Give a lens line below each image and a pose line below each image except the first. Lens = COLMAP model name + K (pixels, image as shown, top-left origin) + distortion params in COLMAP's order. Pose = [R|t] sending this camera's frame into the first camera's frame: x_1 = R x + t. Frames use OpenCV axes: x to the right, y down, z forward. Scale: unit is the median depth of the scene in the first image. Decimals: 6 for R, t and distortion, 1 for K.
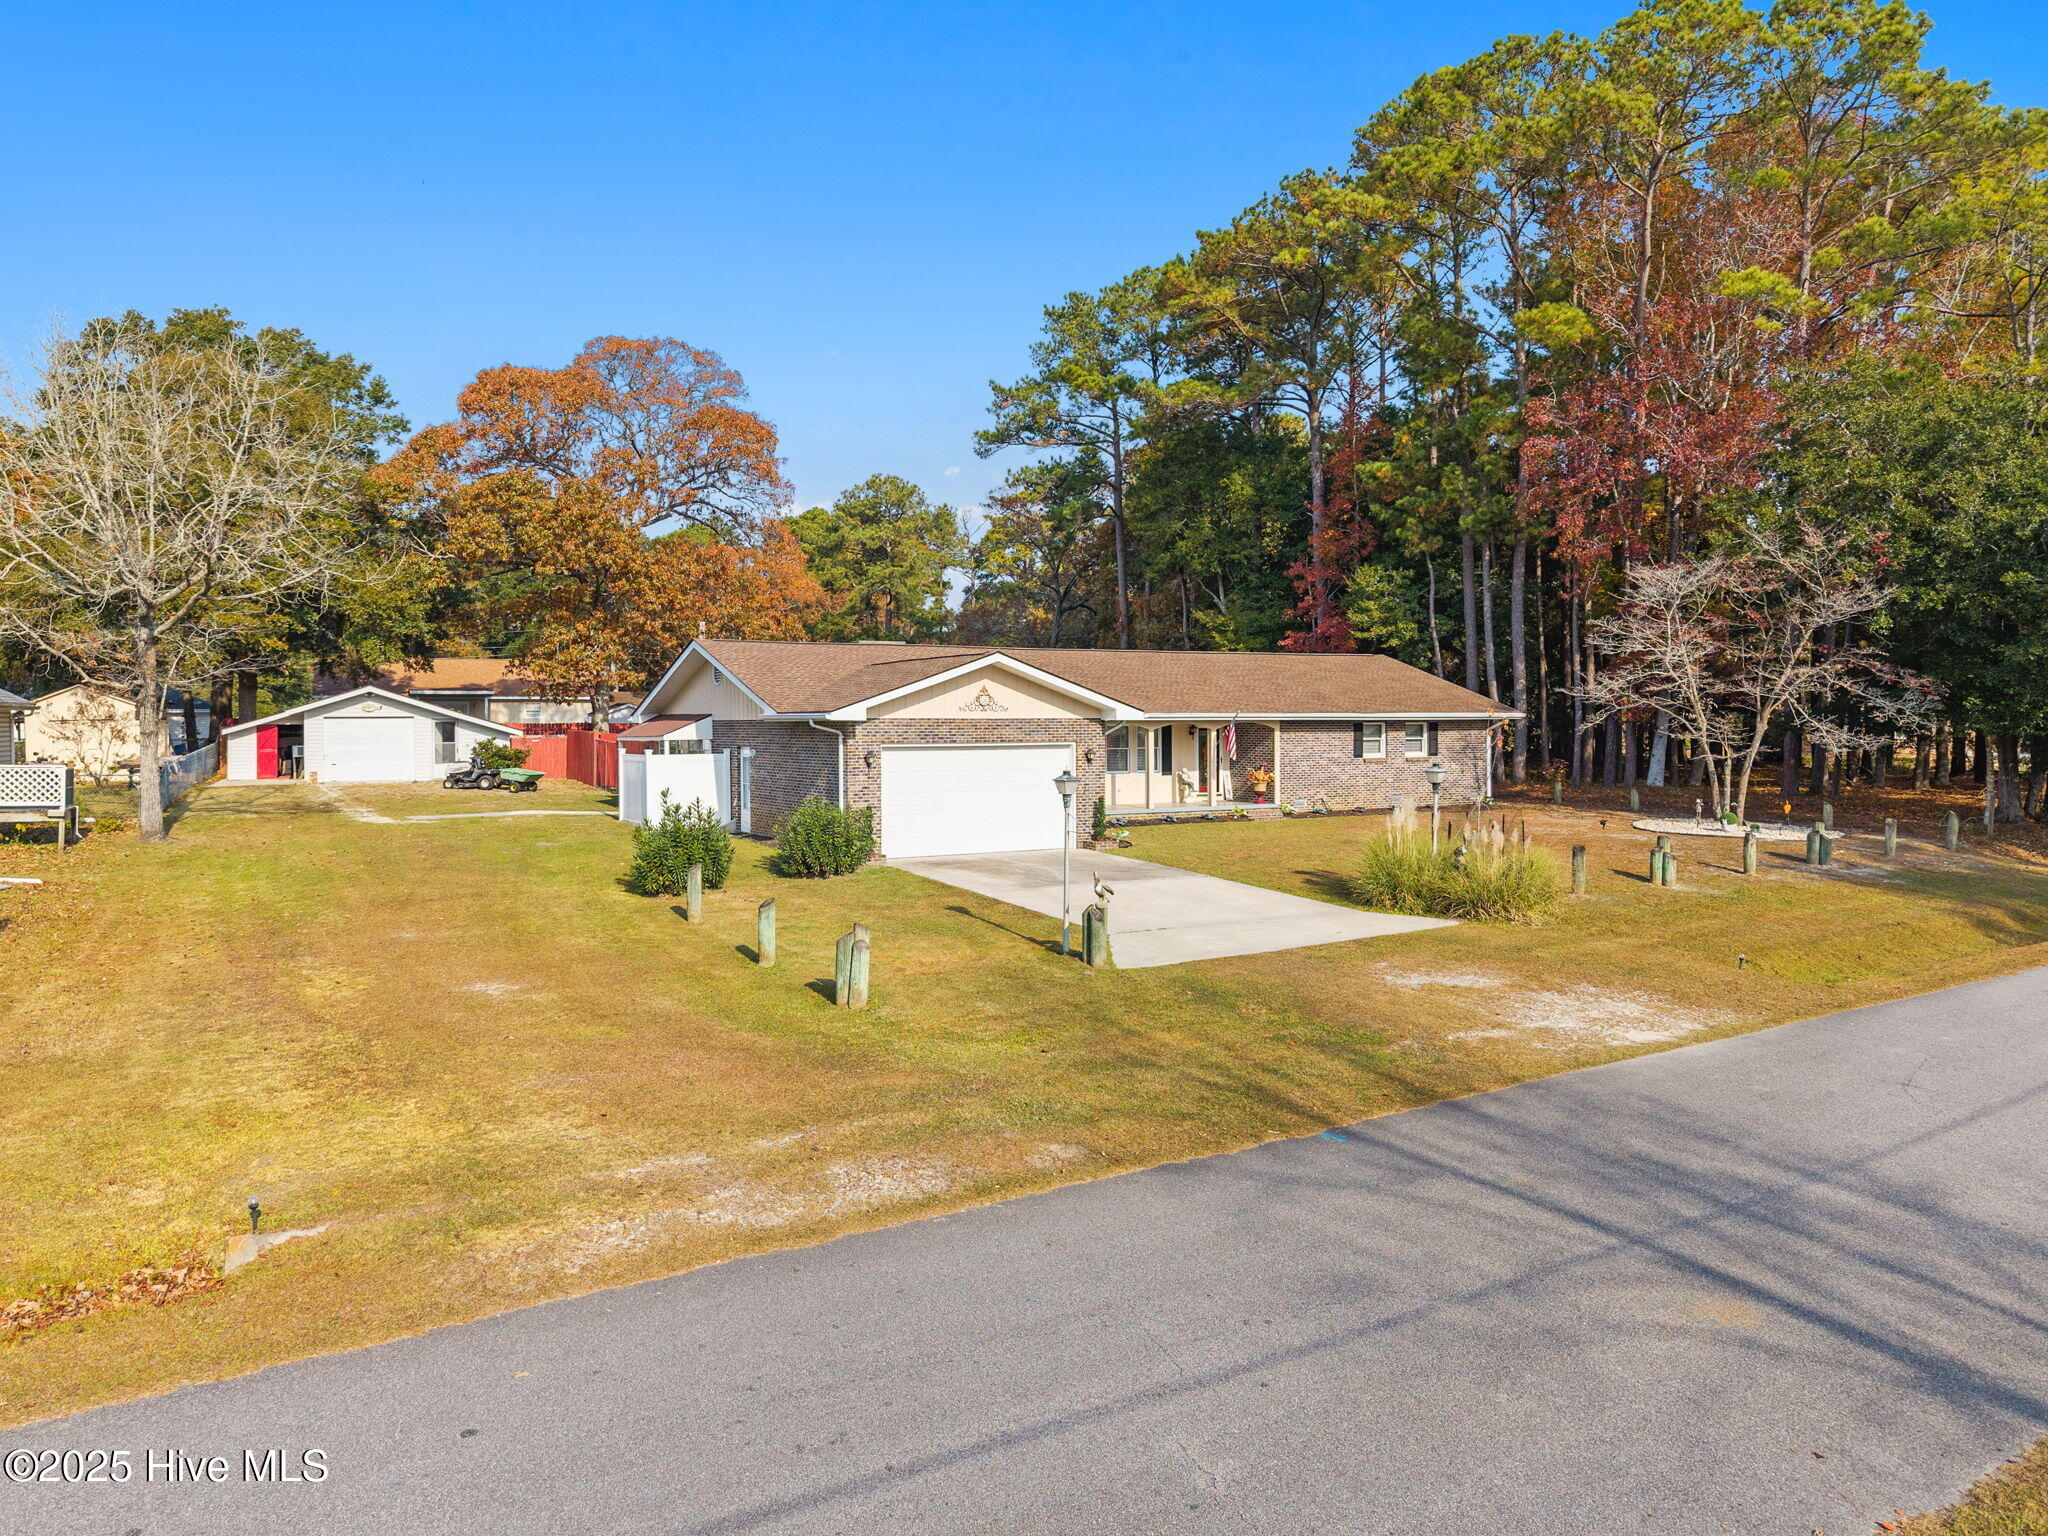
lens RADIAL K [[1366.2, 0, 1022.0], [0, 1366.2, 763.6], [0, 0, 1]] dist [0.040788, -0.053598]
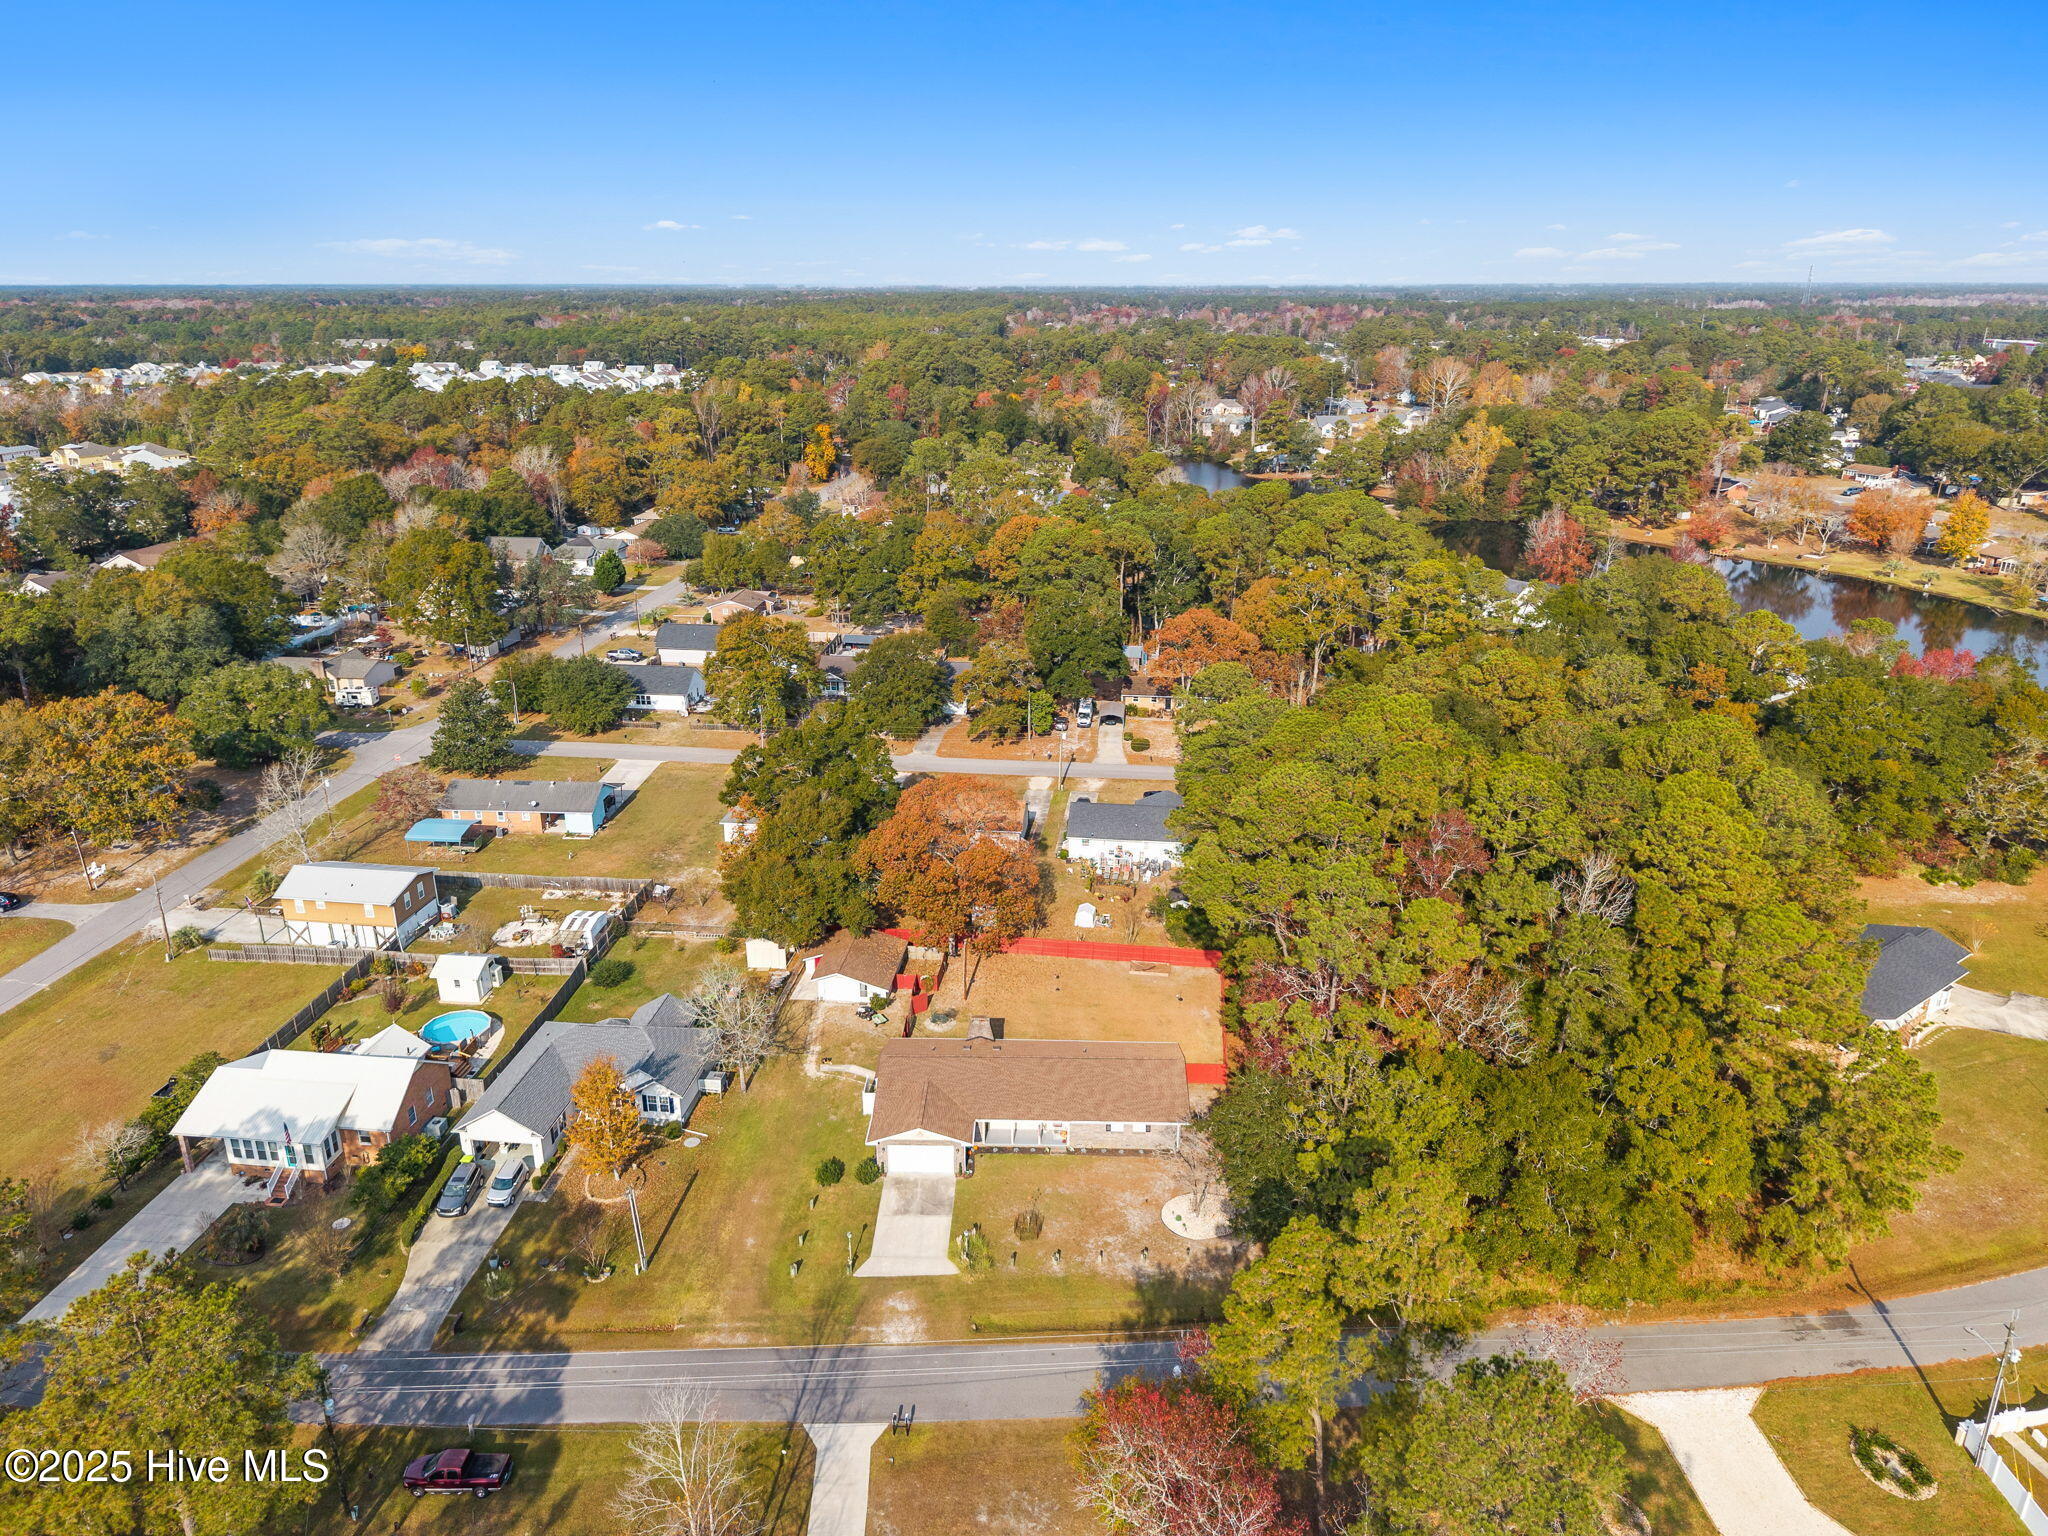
lens RADIAL K [[1377.5, 0, 1015.4], [0, 1377.5, 768.0], [0, 0, 1]] dist [0.013269, -0.013991]
pose [[0.844896, 0.183265, -0.502559, 1.377985], [-0.012941, 0.946210, 0.323293, -1.611480], [0.534775, -0.266645, 0.801821, -1.097773]]
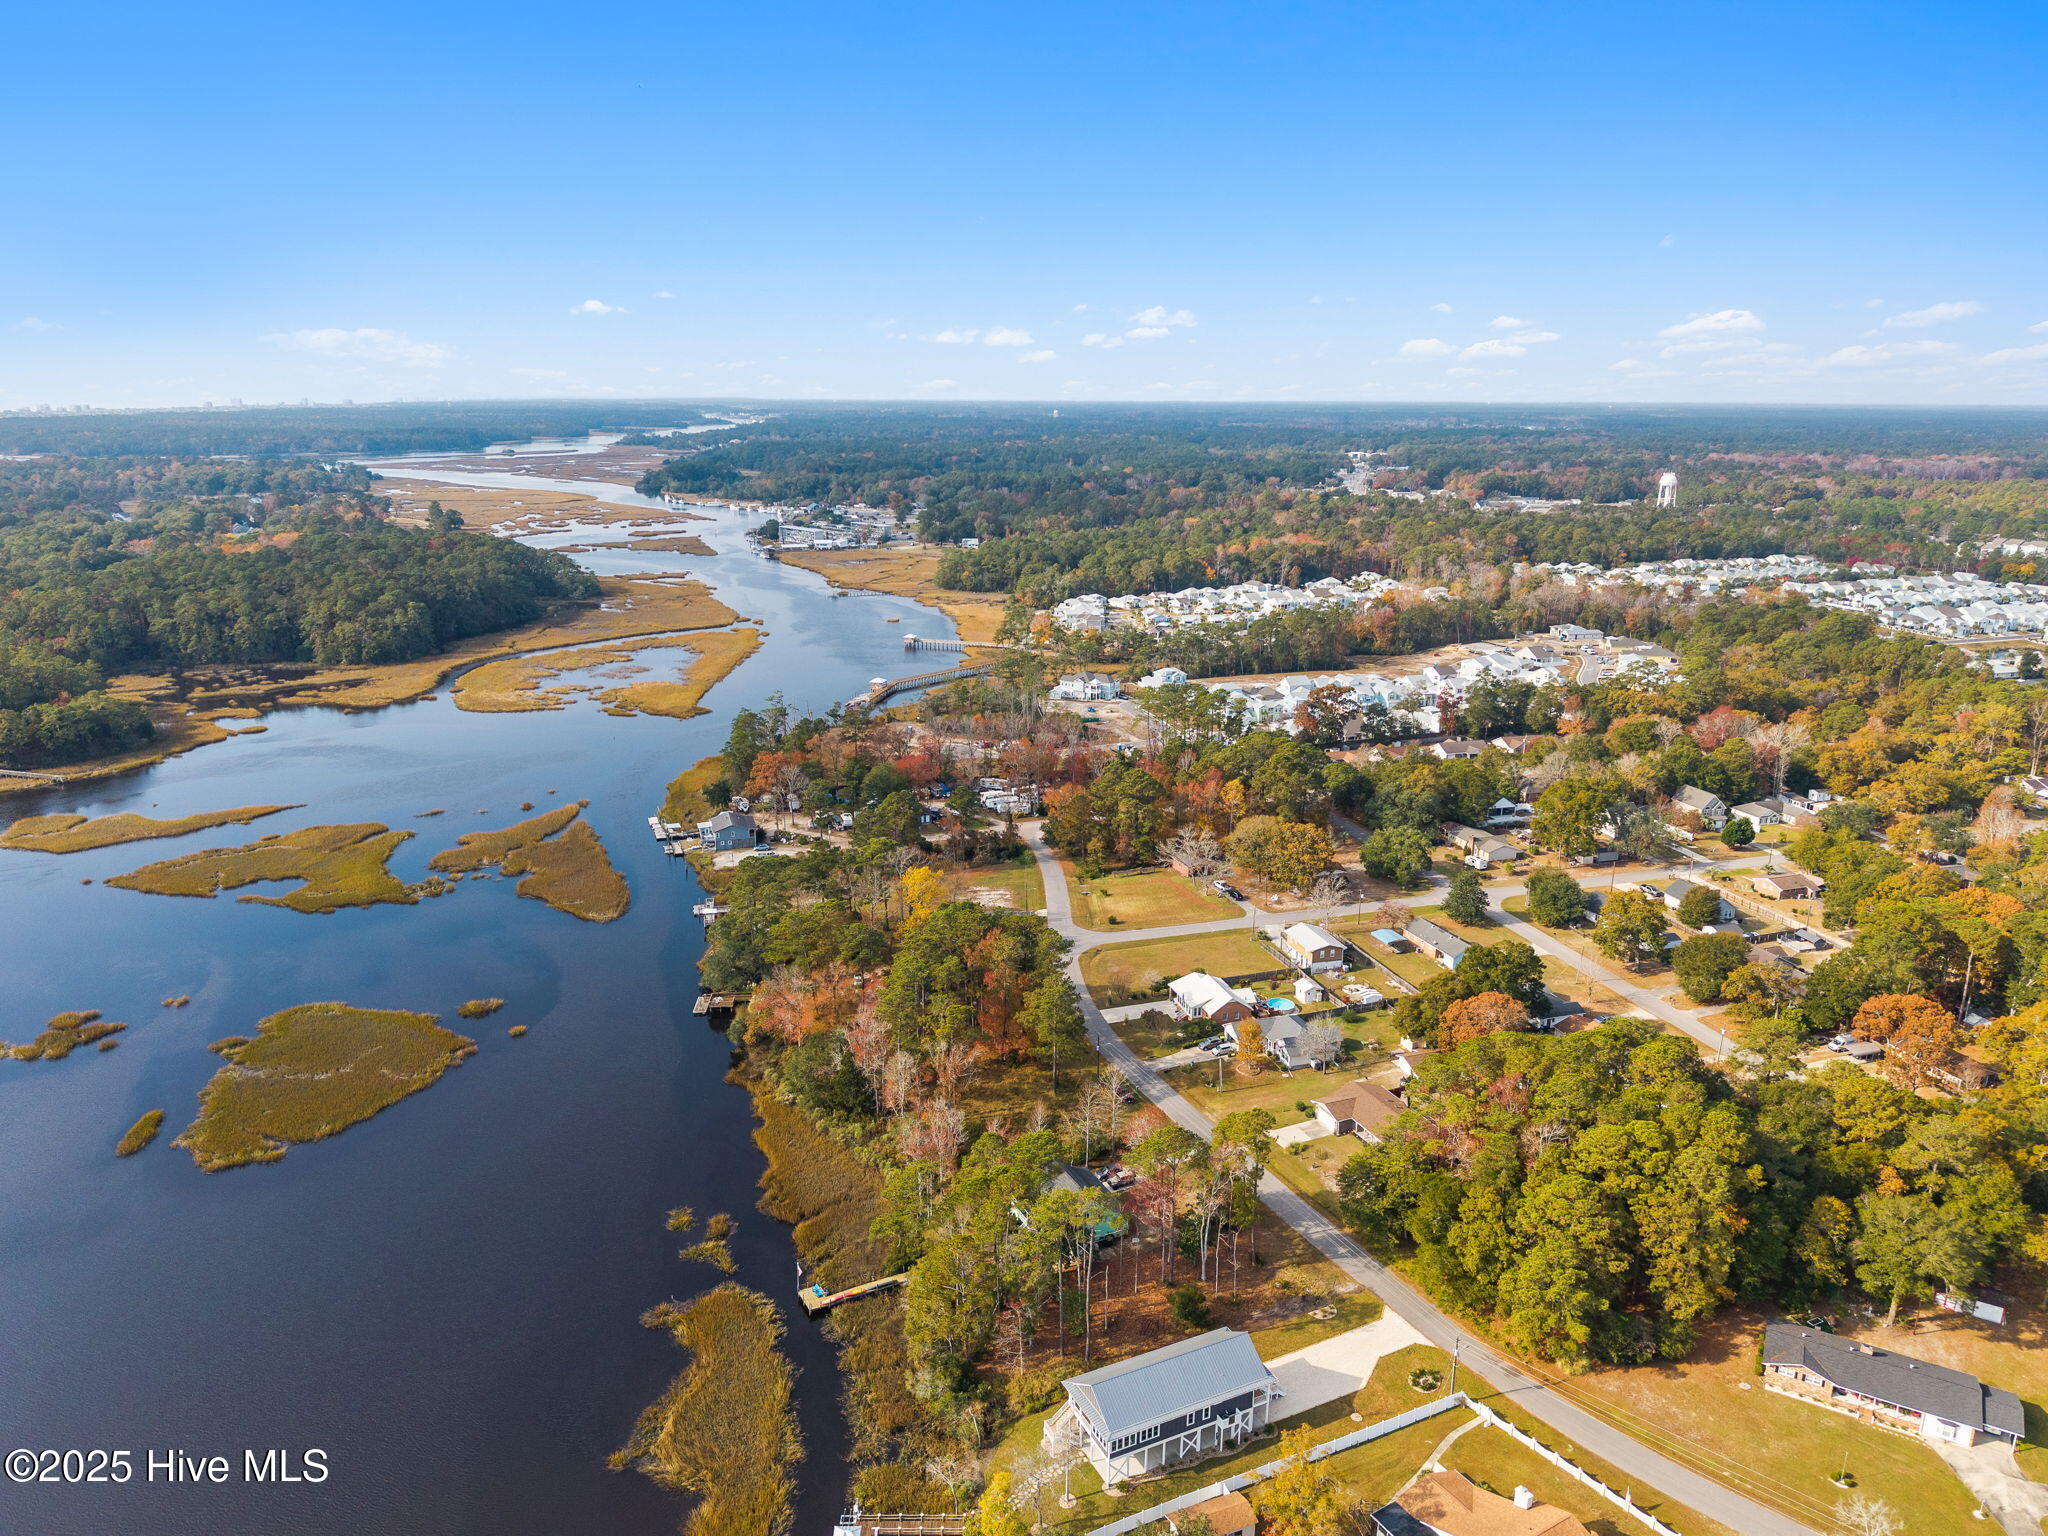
lens RADIAL K [[1377.5, 0, 1015.4], [0, 1377.5, 768.0], [0, 0, 1]] dist [0.013269, -0.013991]
pose [[-0.146551, 0.261732, -0.953949, 5.765992], [-0.020809, 0.963332, 0.267503, -3.184173], [0.988984, 0.059054, -0.135731, 0.137469]]
